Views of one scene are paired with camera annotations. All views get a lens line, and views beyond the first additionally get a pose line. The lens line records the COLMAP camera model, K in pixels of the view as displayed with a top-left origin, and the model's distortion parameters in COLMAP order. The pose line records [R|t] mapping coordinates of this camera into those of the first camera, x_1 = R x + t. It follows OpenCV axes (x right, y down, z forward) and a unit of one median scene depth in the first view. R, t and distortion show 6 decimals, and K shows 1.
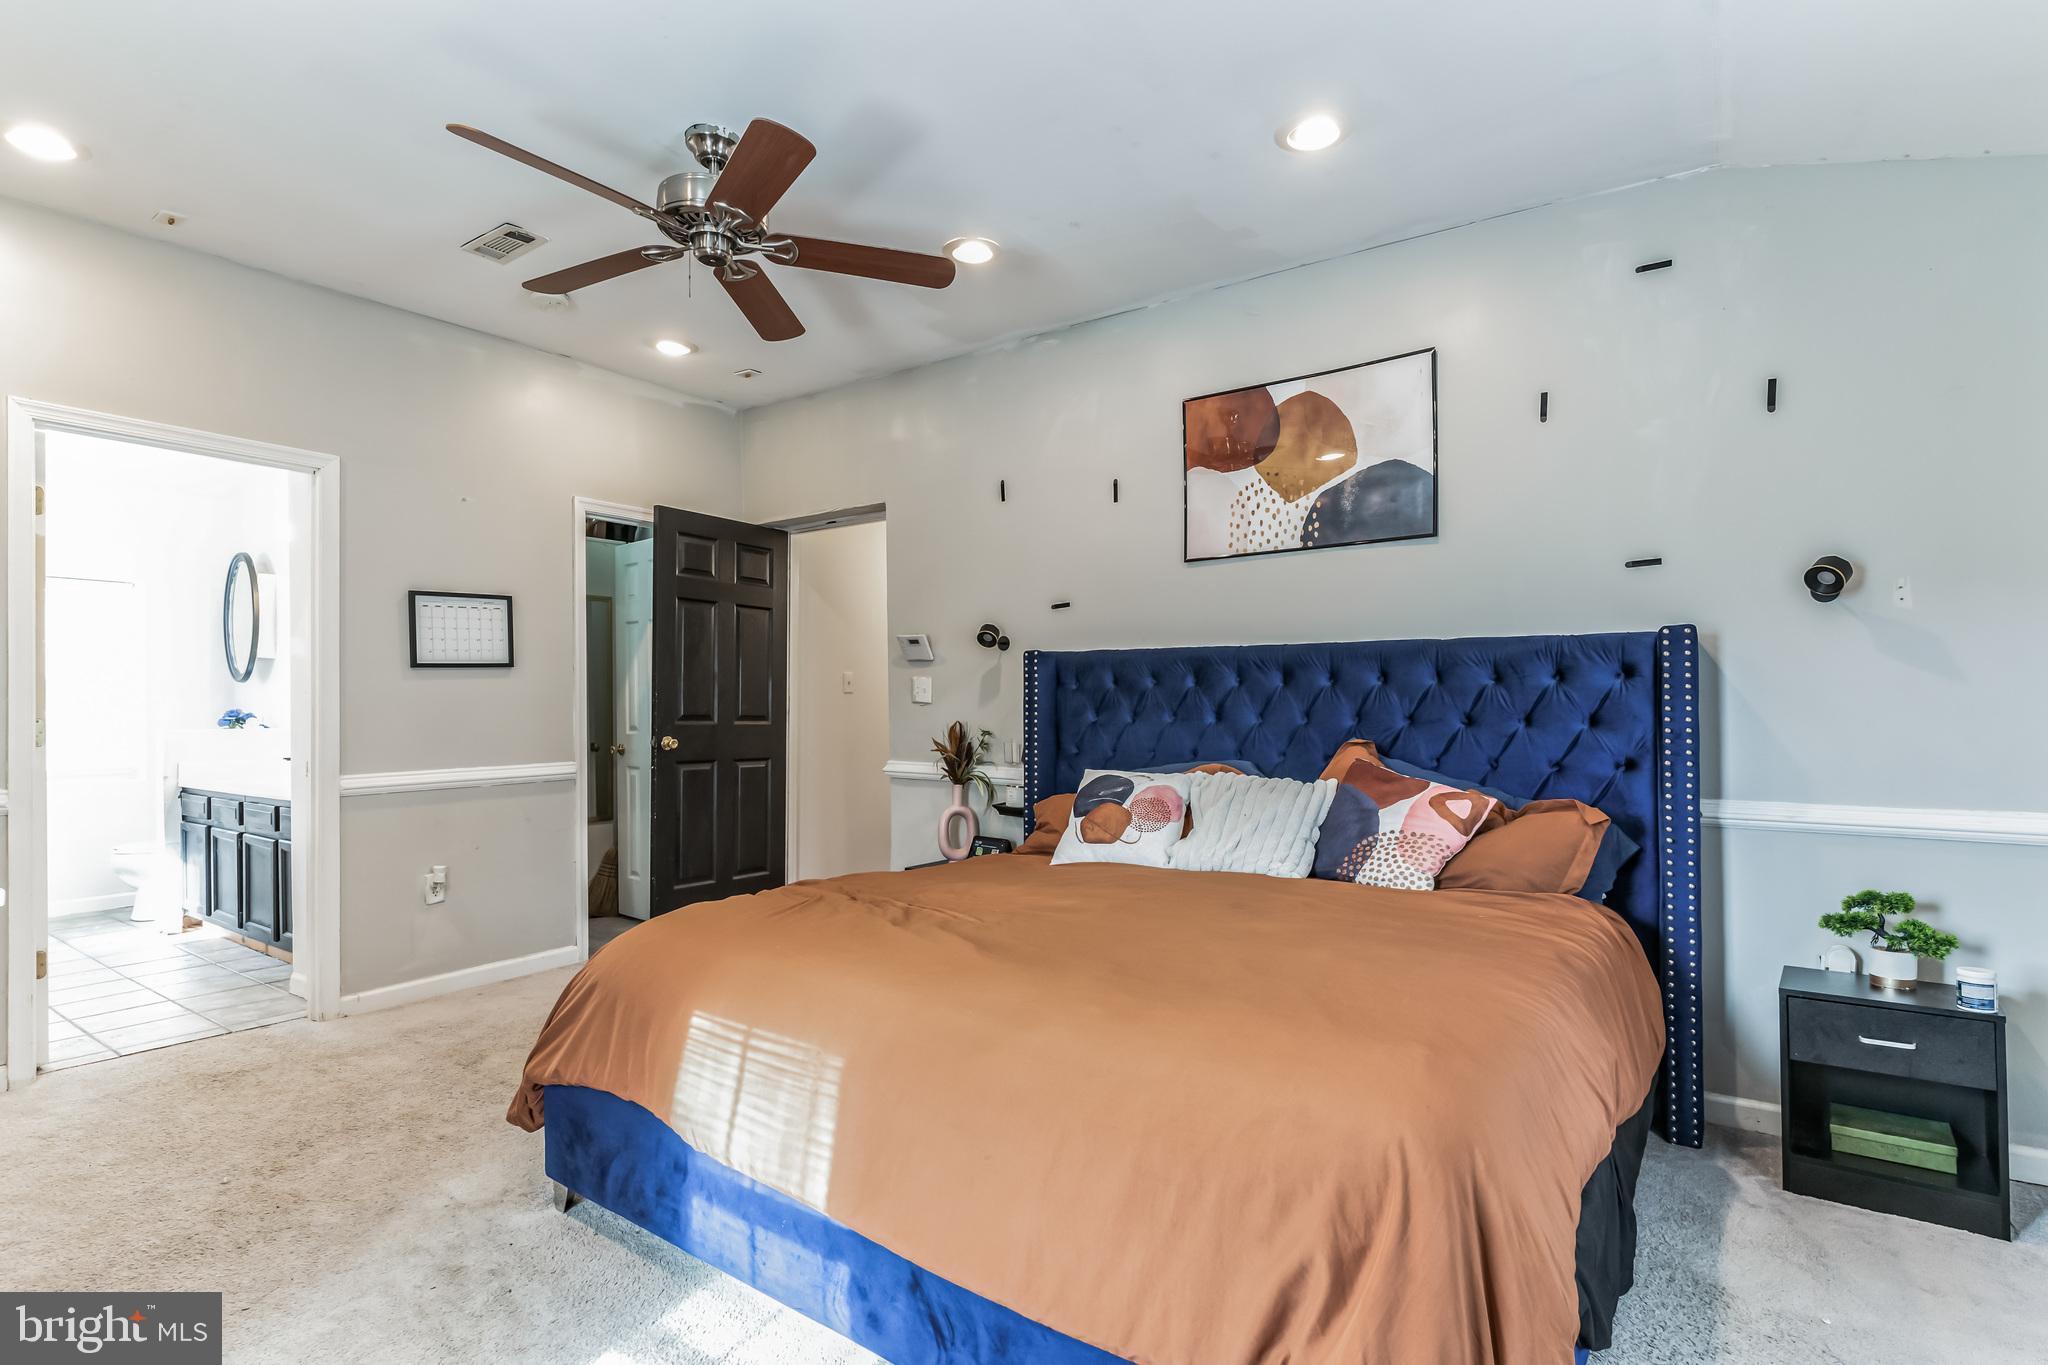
lens RADIAL K [[1044.1, 0, 1027.0], [0, 1044.1, 702.4], [0, 0, 1]] dist [0.000130, 0.000093]
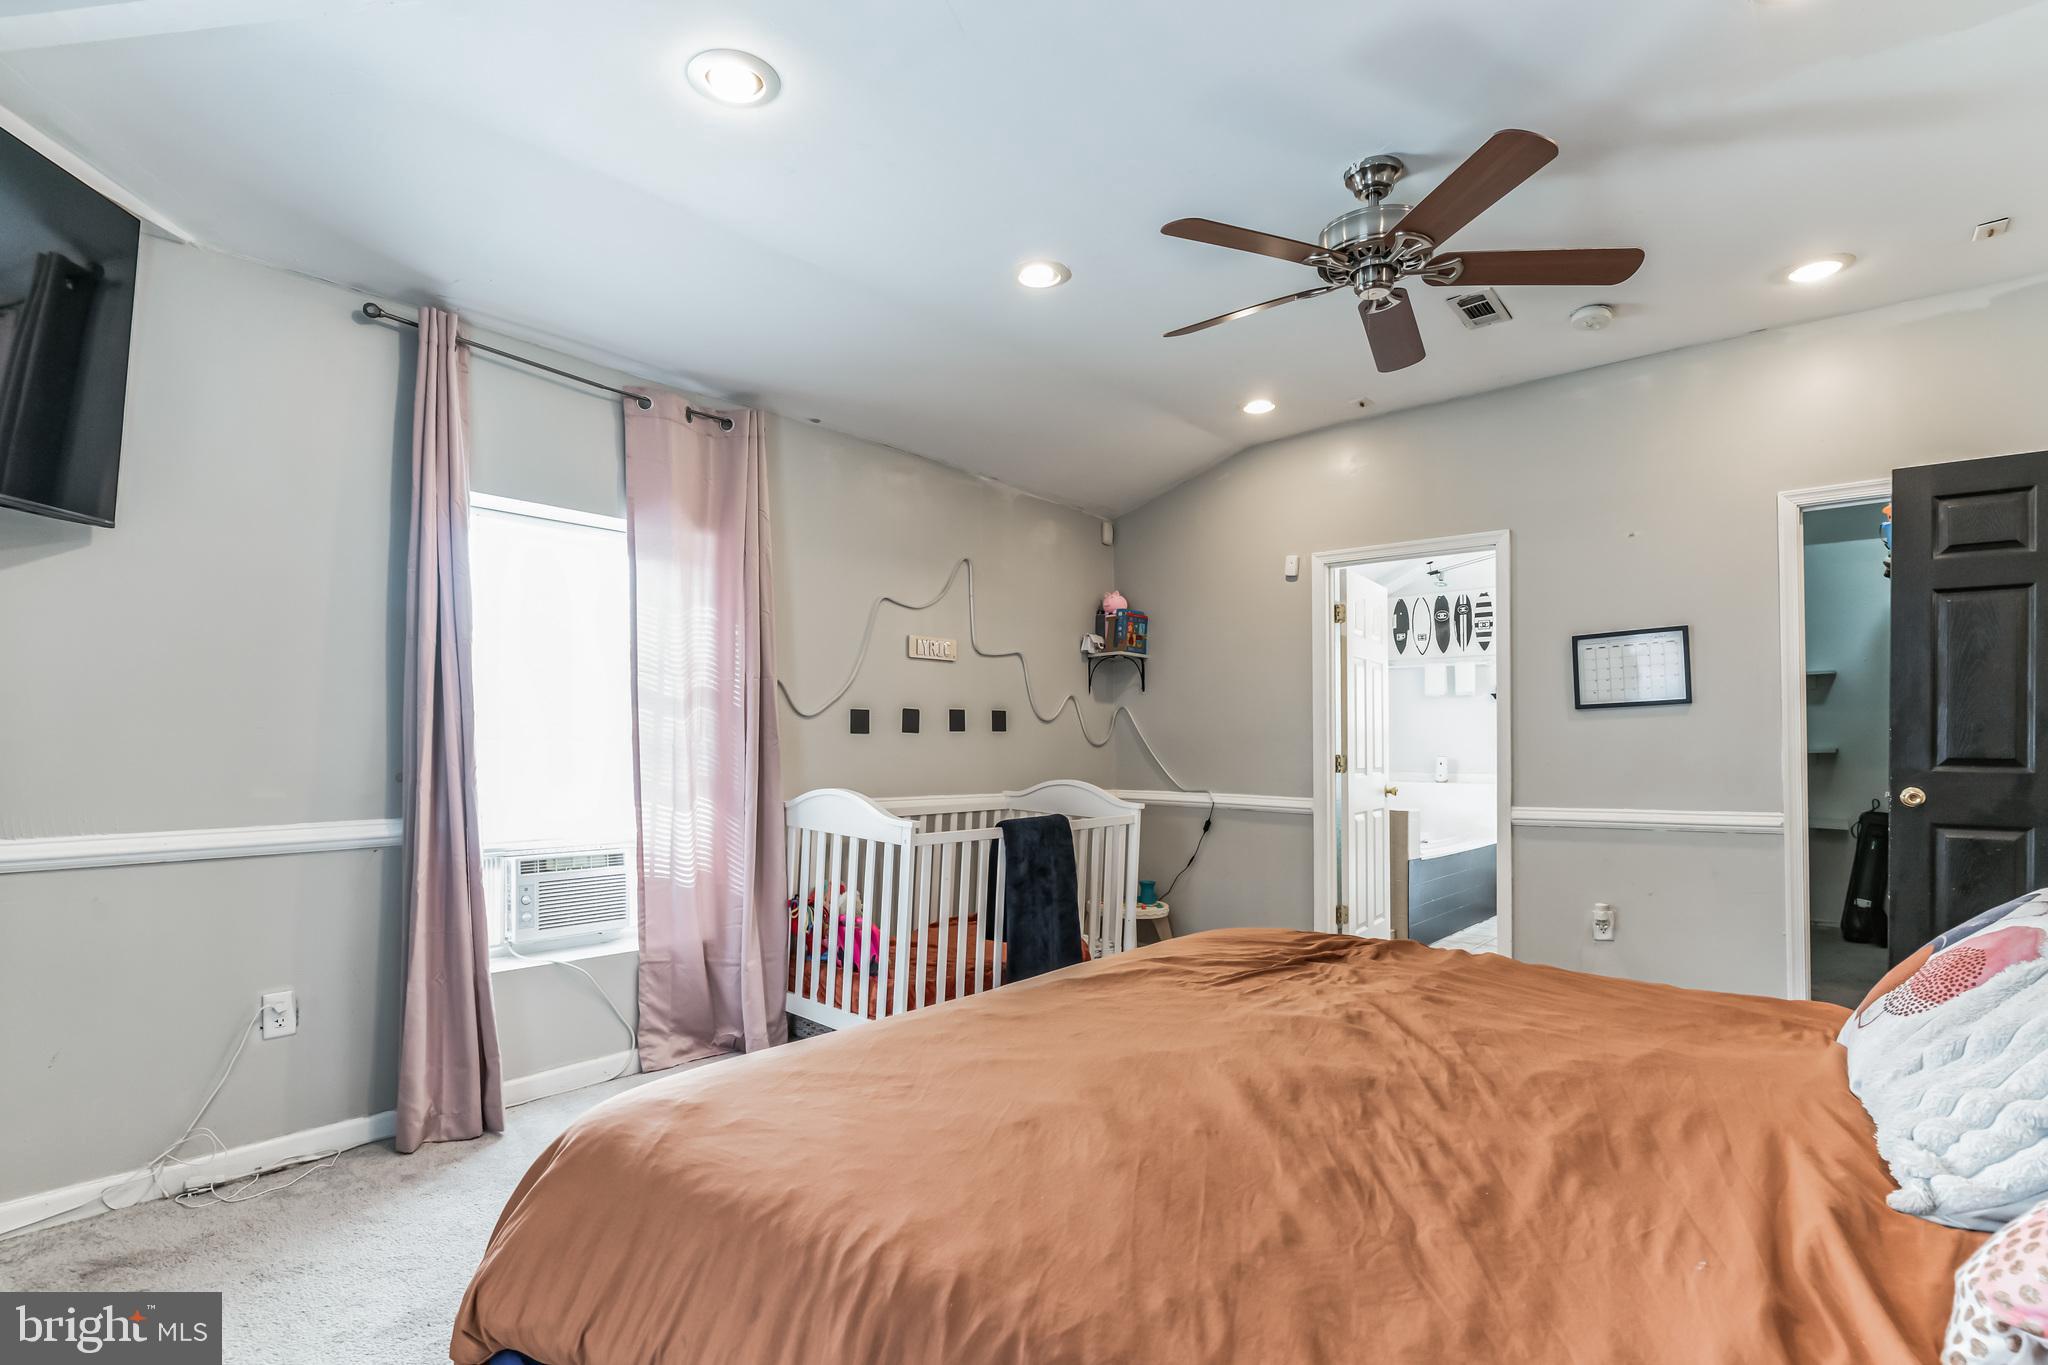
lens RADIAL K [[1040.1, 0, 1034.9], [0, 1040.1, 738.4], [0, 0, 1]] dist [-0.000380, -0.000102]
pose [[-0.049103, -0.007364, -0.998767, 0.447149], [0.005729, 0.999954, -0.007655, 0.000754], [0.998777, -0.006098, -0.049058, 0.472864]]
